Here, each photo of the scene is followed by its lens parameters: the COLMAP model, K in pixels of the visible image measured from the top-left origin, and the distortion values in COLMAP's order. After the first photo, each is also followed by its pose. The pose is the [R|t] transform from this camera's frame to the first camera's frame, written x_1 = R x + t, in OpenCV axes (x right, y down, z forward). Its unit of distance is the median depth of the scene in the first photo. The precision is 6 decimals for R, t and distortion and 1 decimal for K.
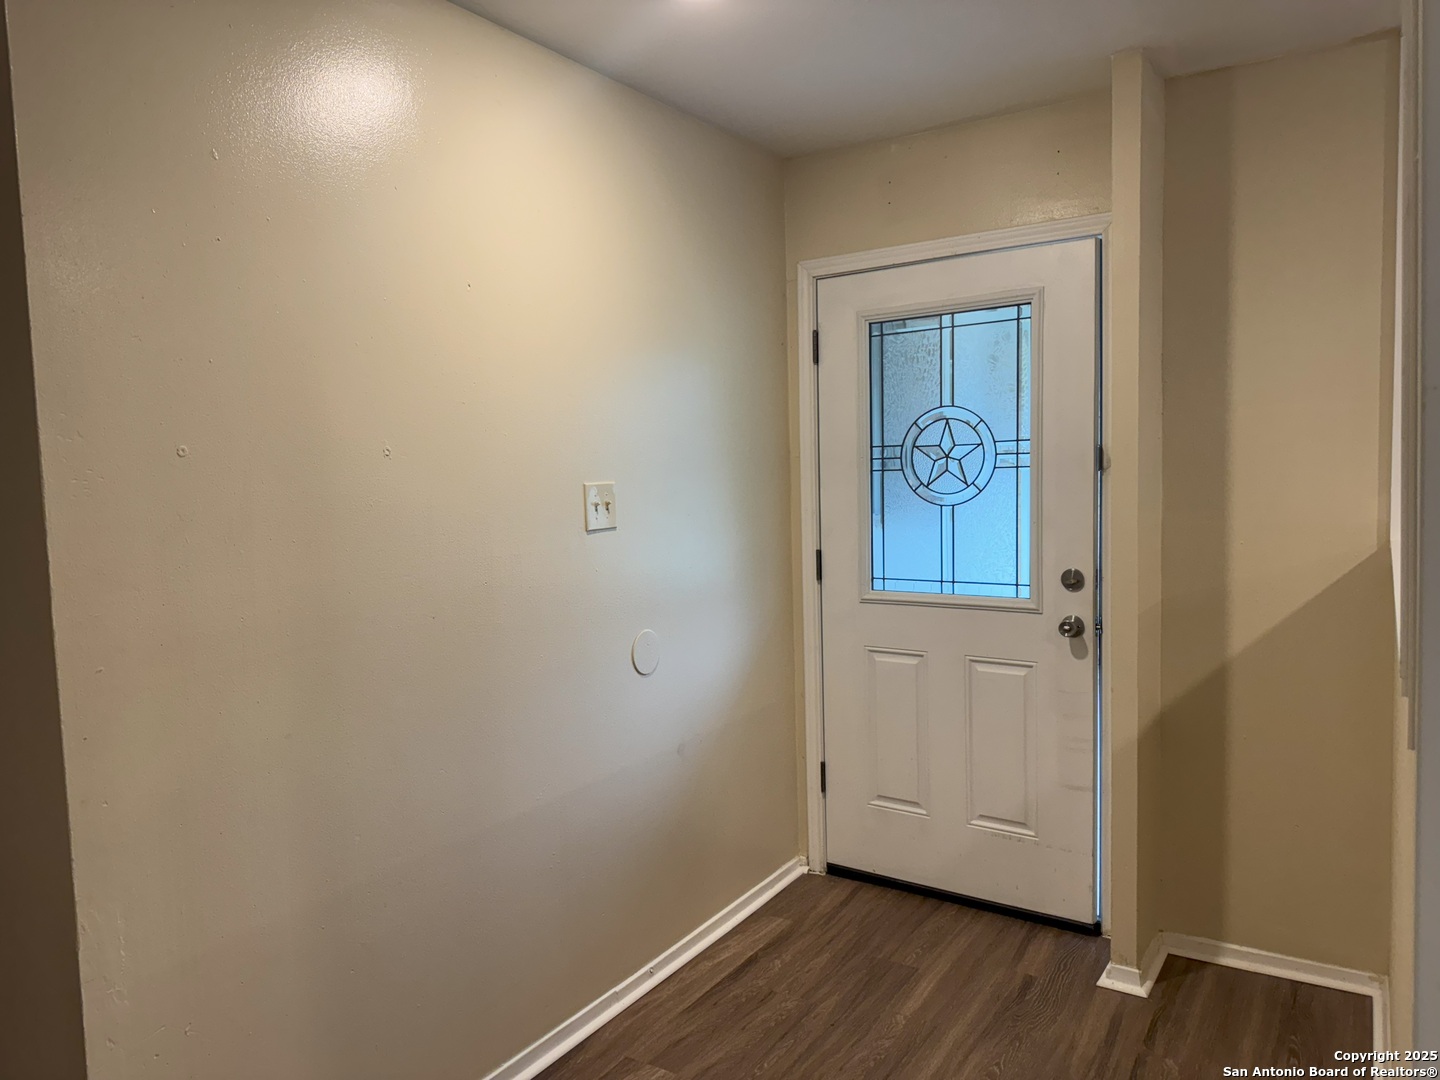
lens RADIAL K [[1034.3, 0, 724.9], [0, 1034.3, 536.3], [0, 0, 1]] dist [0.204508, -0.246995]
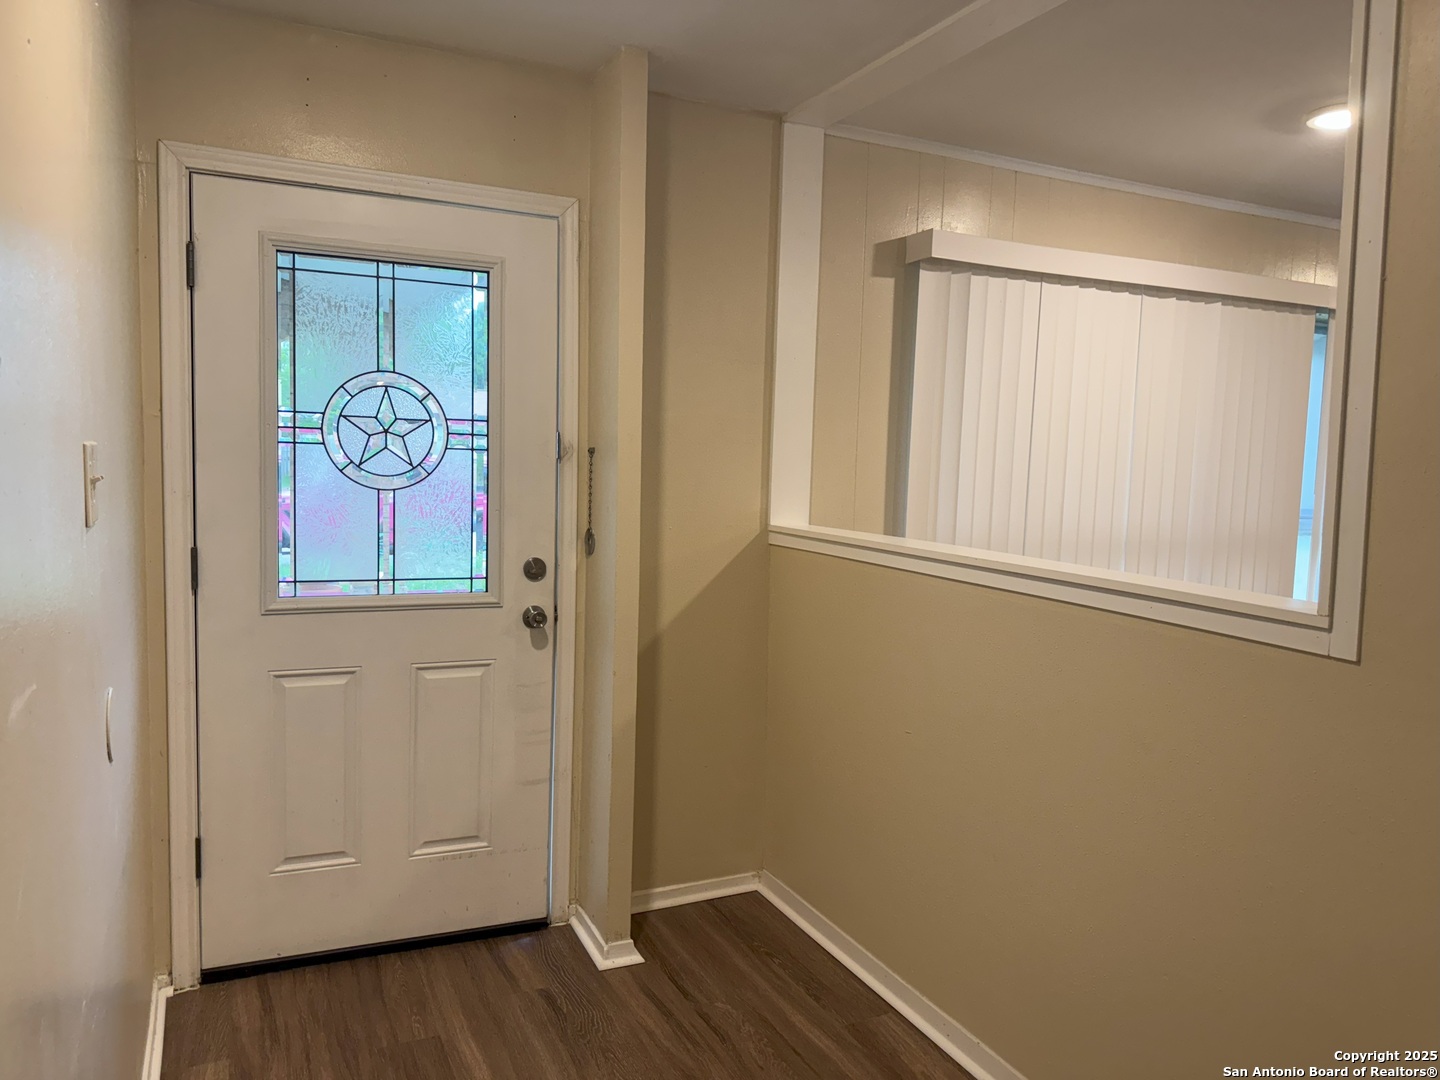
lens RADIAL K [[1048.2, 0, 717.1], [0, 1048.2, 533.5], [0, 0, 1]] dist [0.130762, -0.145296]
pose [[0.544097, -0.023172, 0.838702, -0.367775], [0.009506, 0.999725, 0.021453, -0.010060], [-0.838968, -0.003700, 0.544168, 0.315241]]
